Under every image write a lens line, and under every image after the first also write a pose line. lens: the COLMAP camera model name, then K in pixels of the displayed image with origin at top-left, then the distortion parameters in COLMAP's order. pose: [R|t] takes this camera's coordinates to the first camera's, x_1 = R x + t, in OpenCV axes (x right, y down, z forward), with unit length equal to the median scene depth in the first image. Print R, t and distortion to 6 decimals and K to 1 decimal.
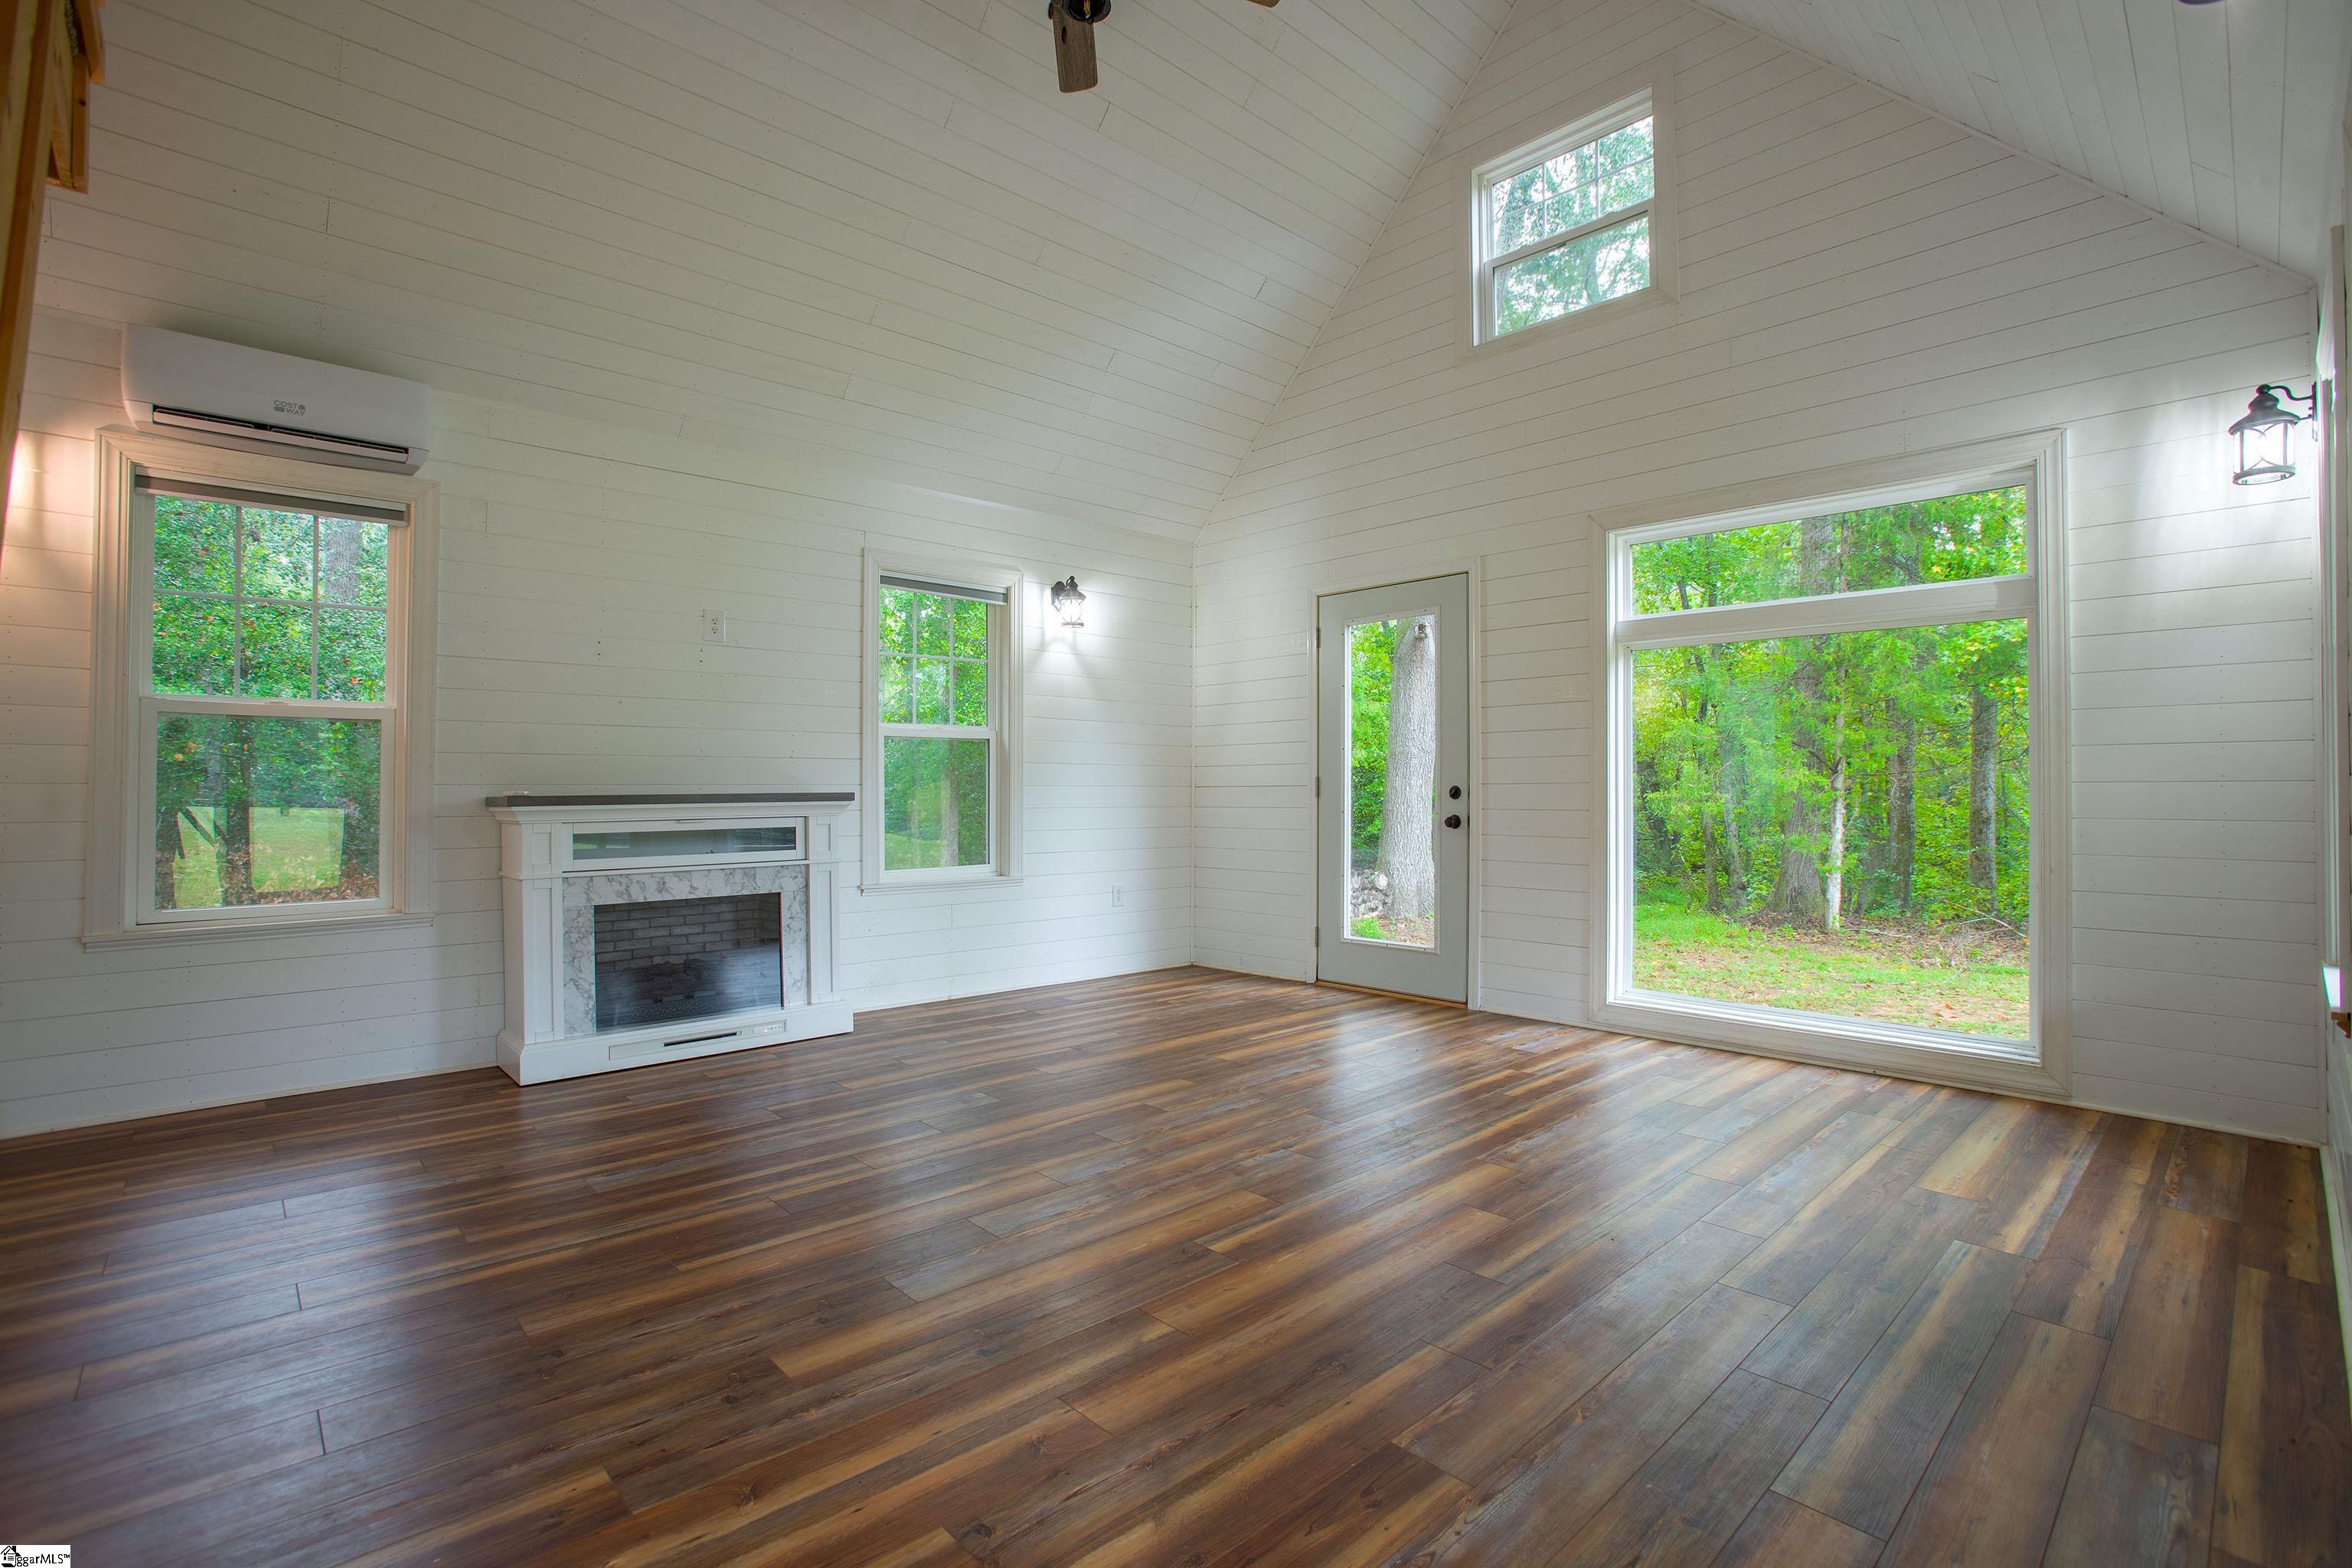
lens RADIAL K [[1081.3, 0, 1168.4], [0, 1081.3, 778.0], [0, 0, 1]] dist [-0.077177, 0.033666]
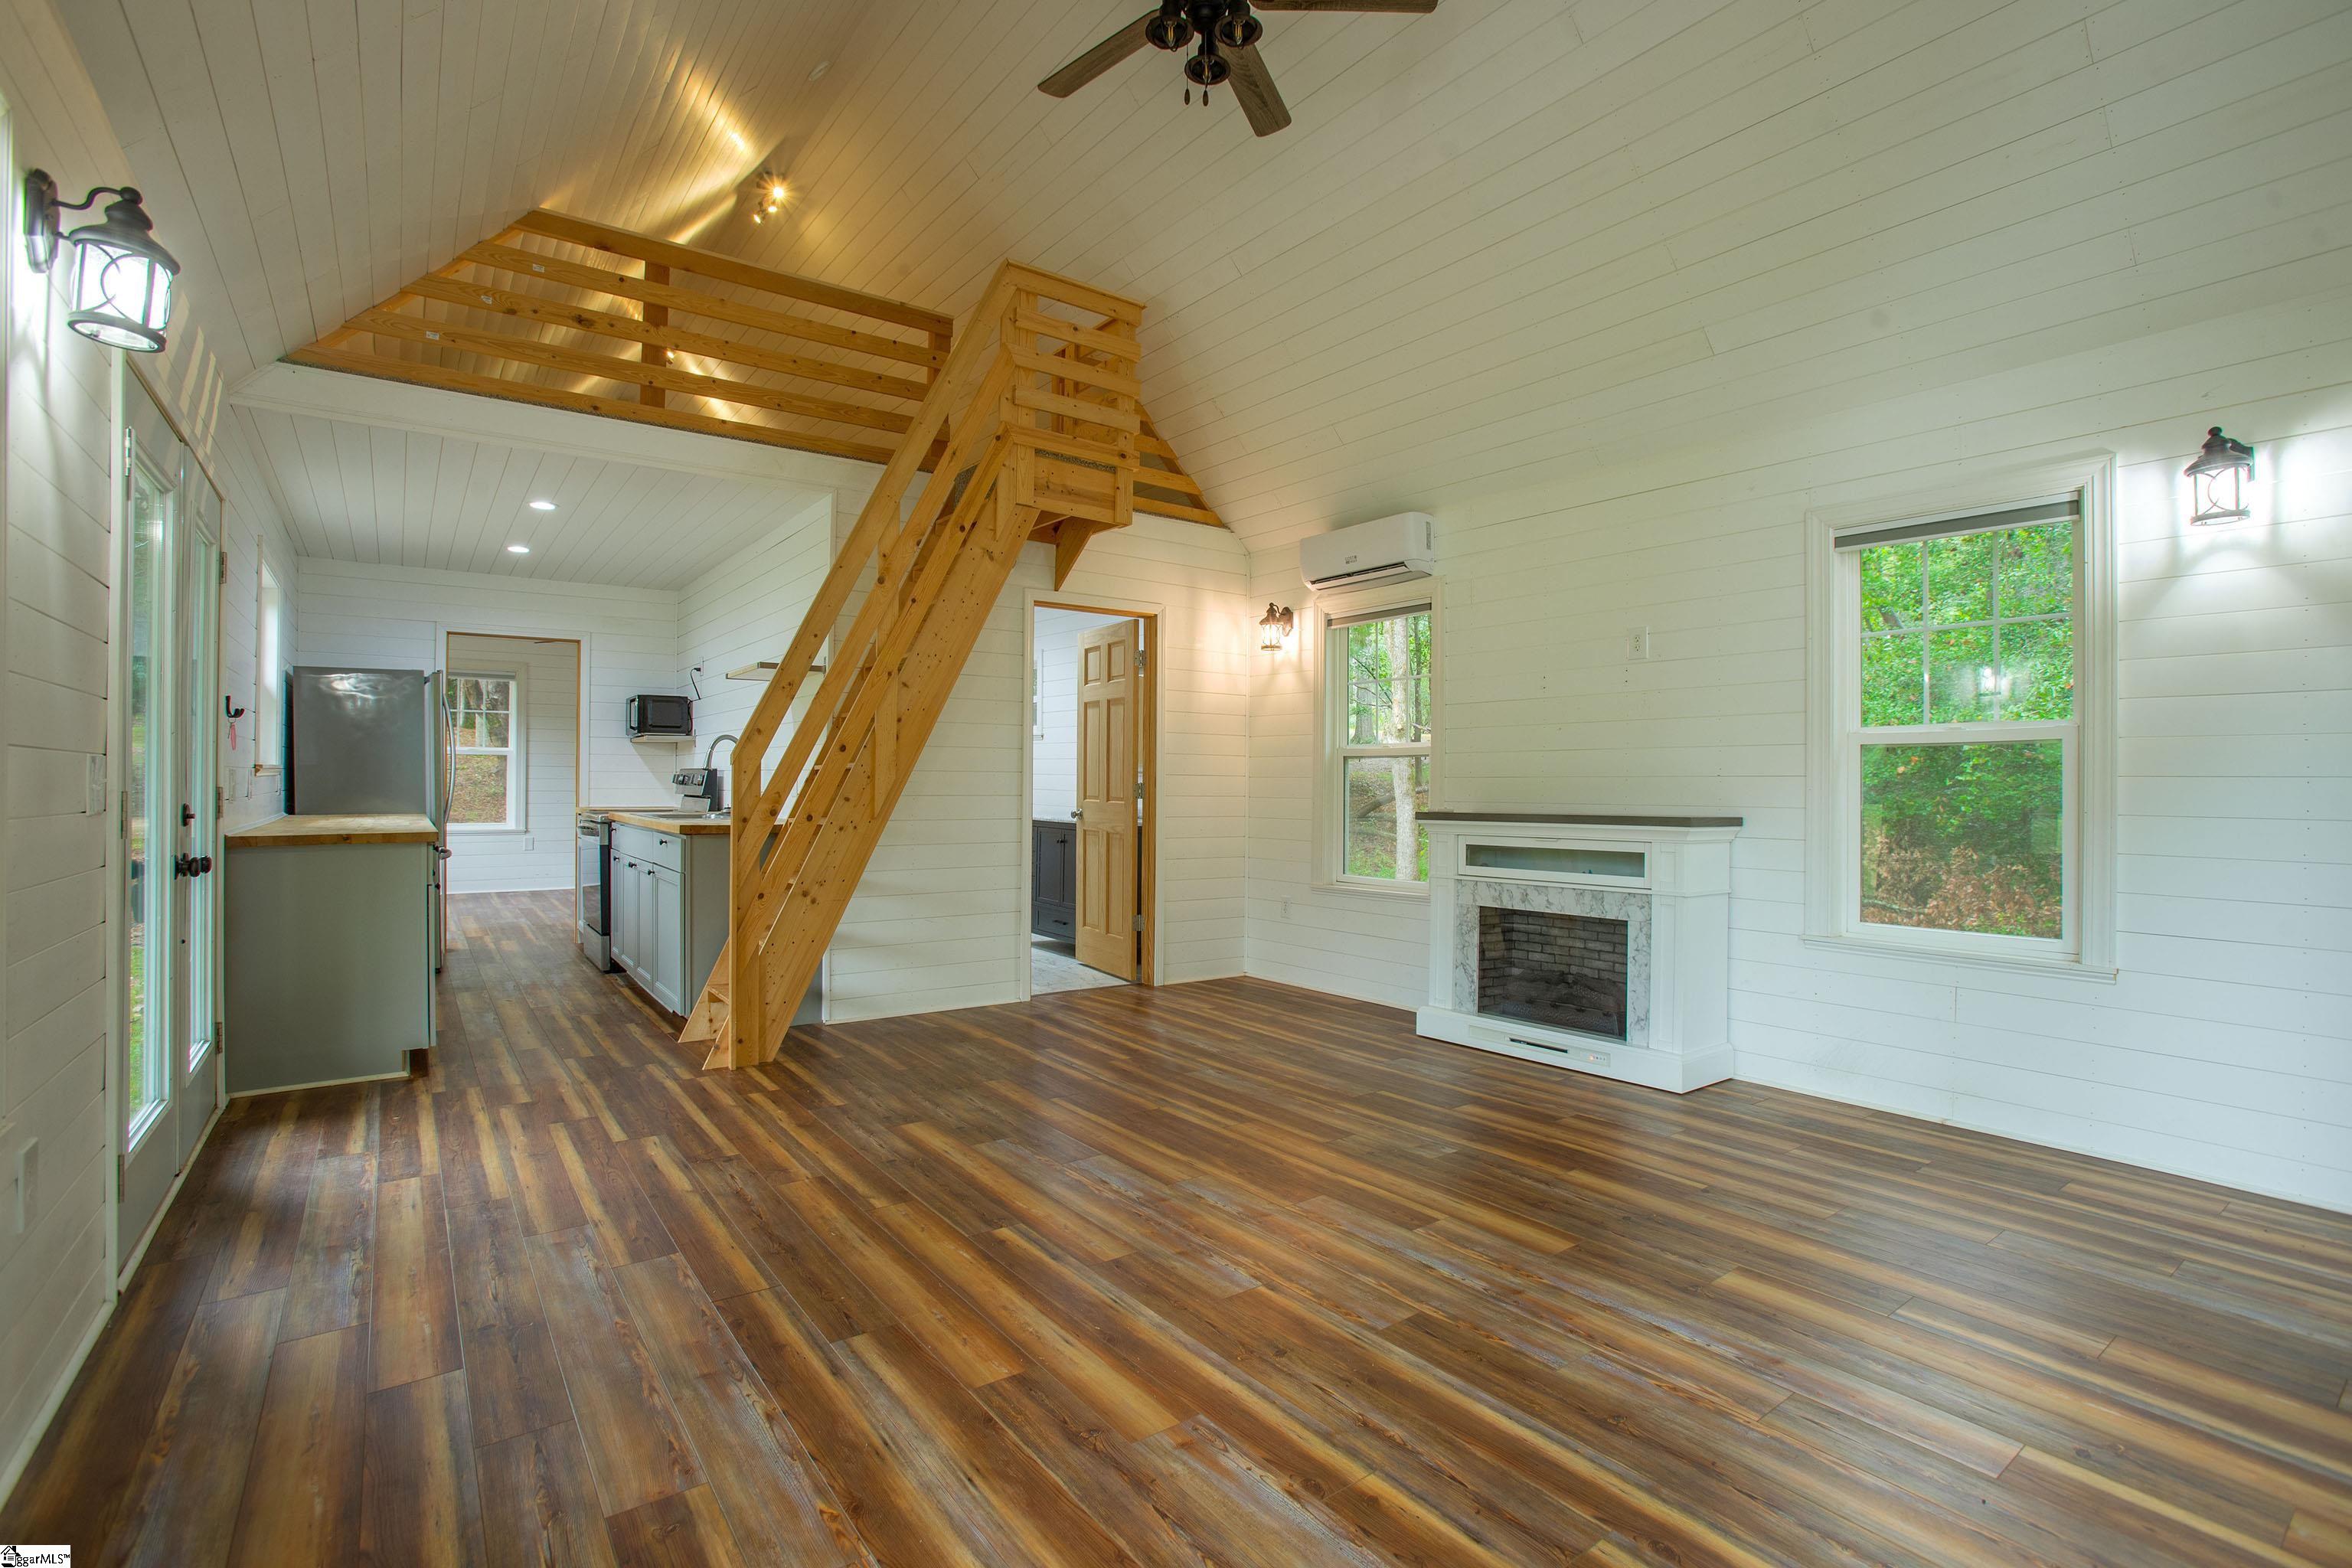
lens RADIAL K [[1081.3, 0, 1168.4], [0, 1081.3, 778.0], [0, 0, 1]] dist [-0.077177, 0.033666]
pose [[-0.109228, -0.005399, -0.994002, 0.693524], [0.003092, 0.999979, -0.005771, -0.016811], [0.994012, -0.003704, -0.109209, 0.788379]]
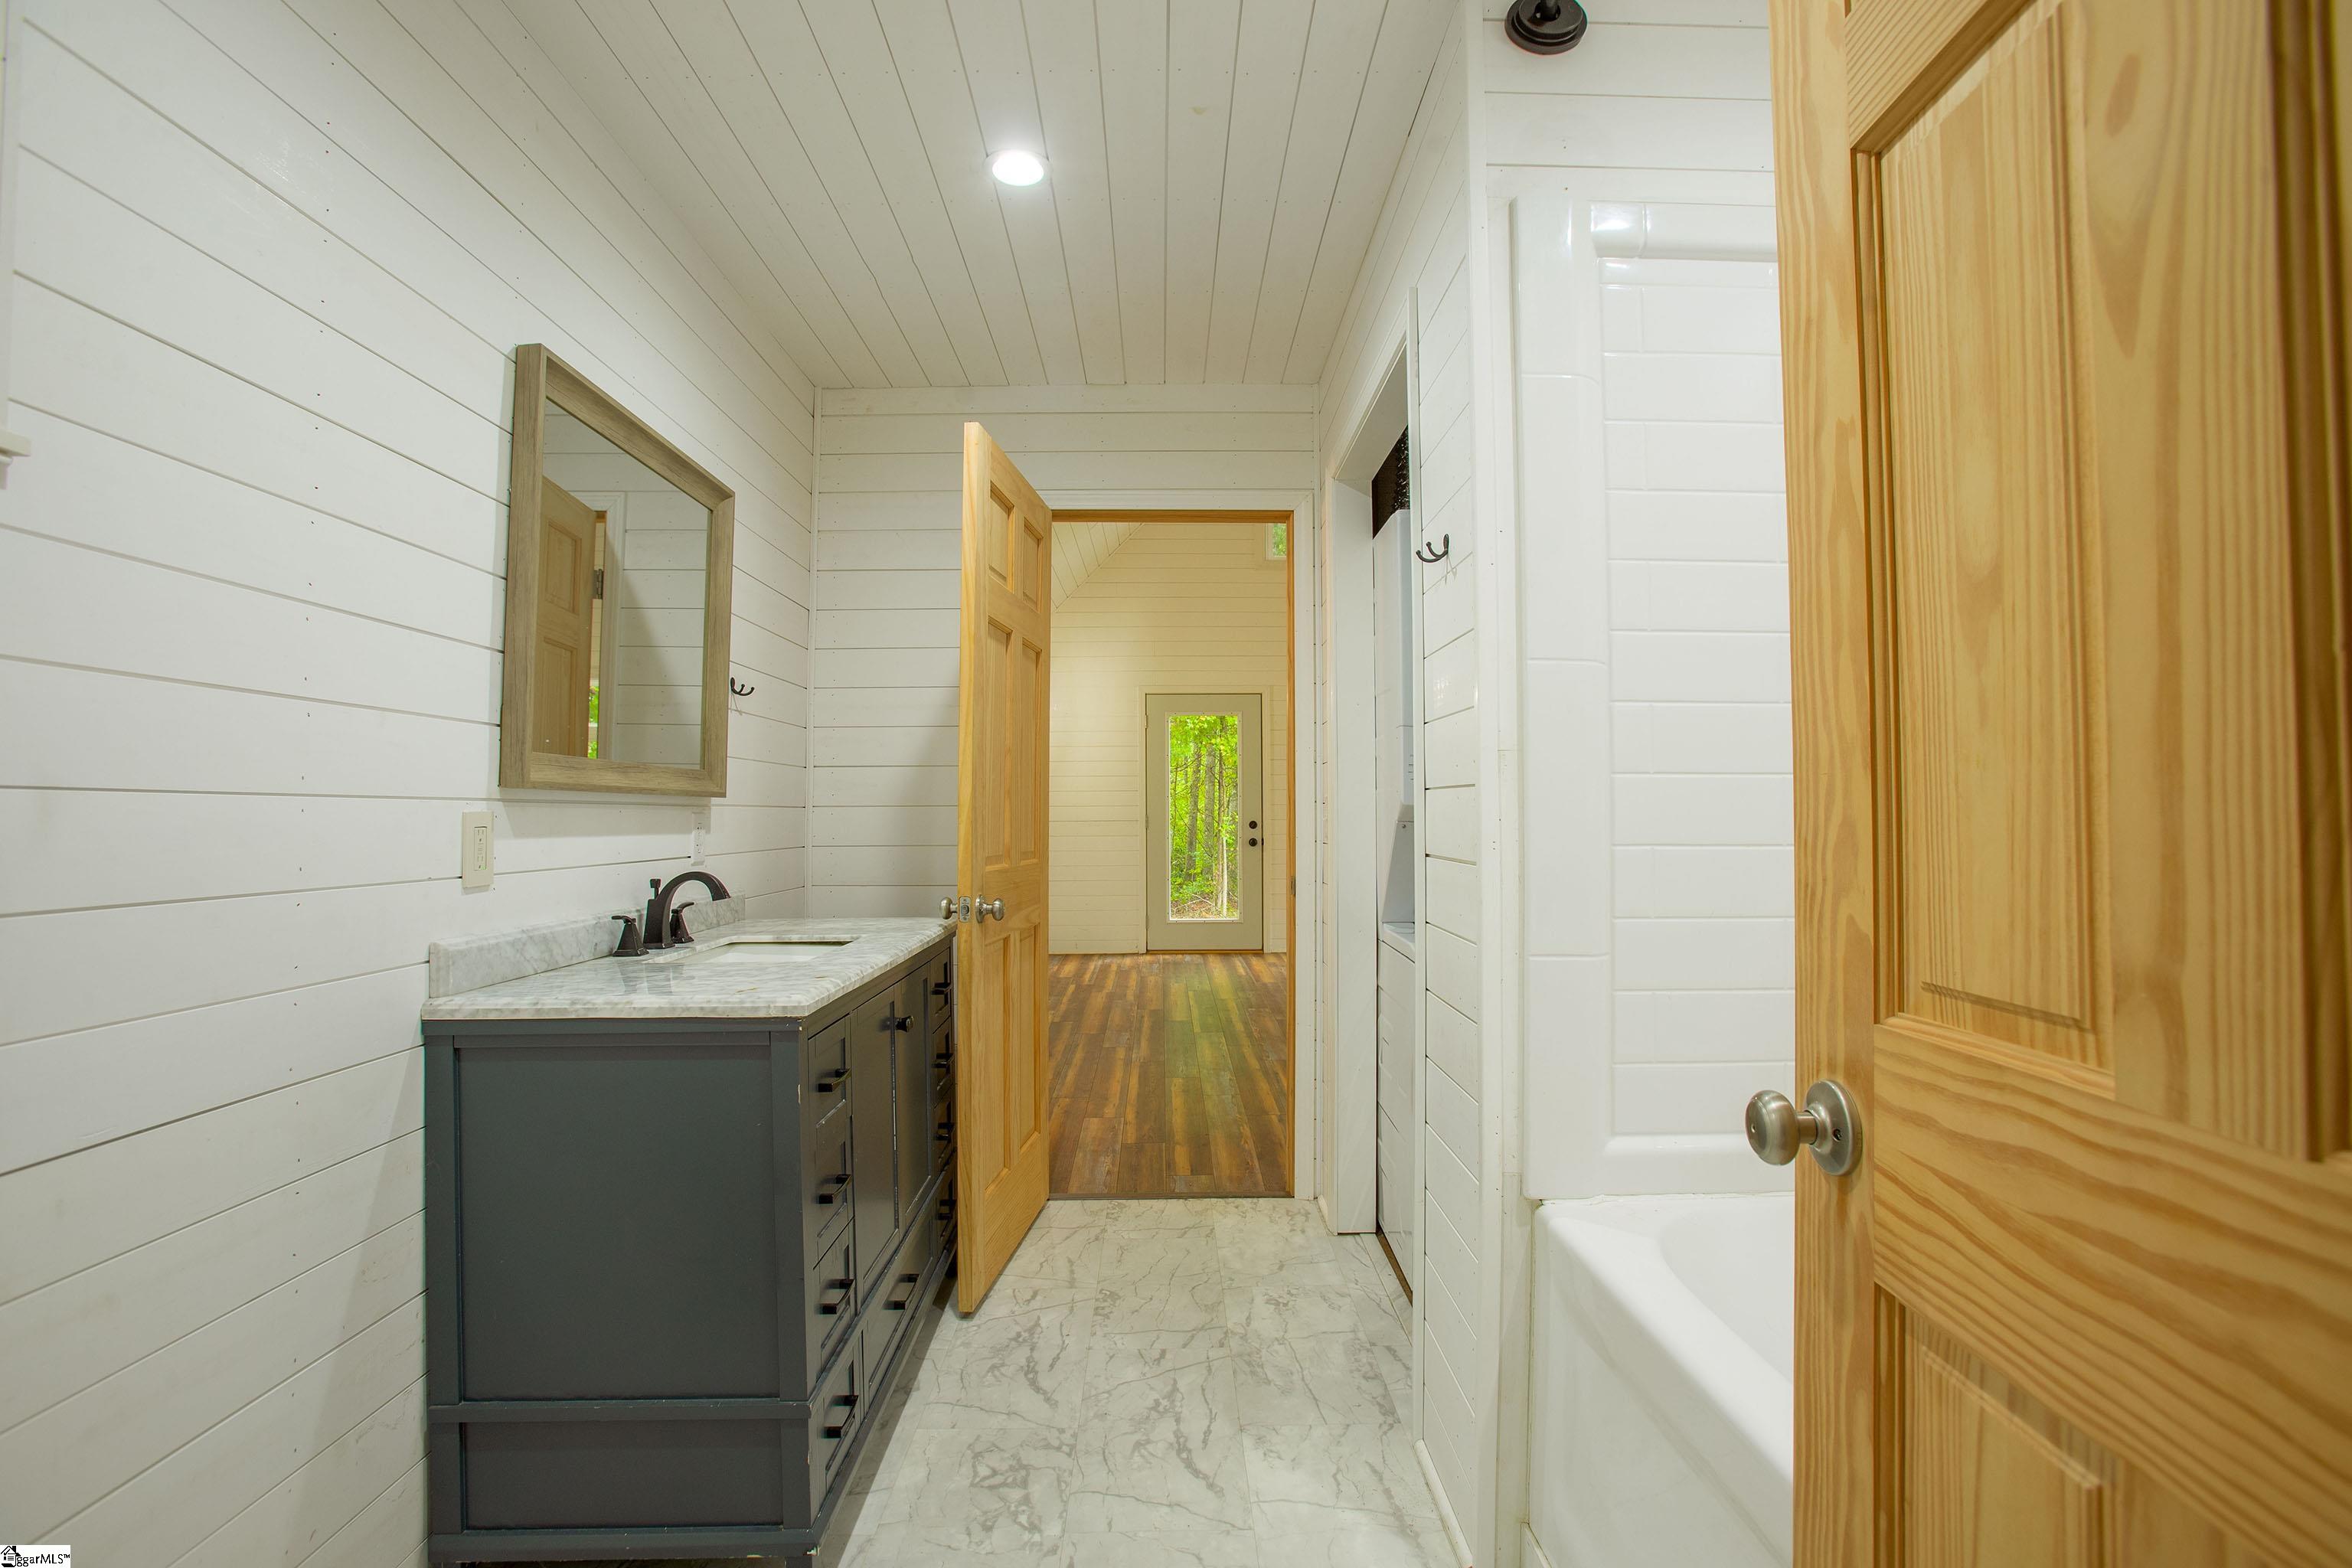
lens RADIAL K [[1066.8, 0, 1176.0], [0, 1066.8, 784.0], [0, 0, 1]] dist [-0.072572, 0.031303]
pose [[0.659457, 0.012320, 0.751642, -1.397197], [-0.003606, 0.999906, -0.013226, -0.036482], [-0.751734, 0.006011, 0.659439, -0.015983]]
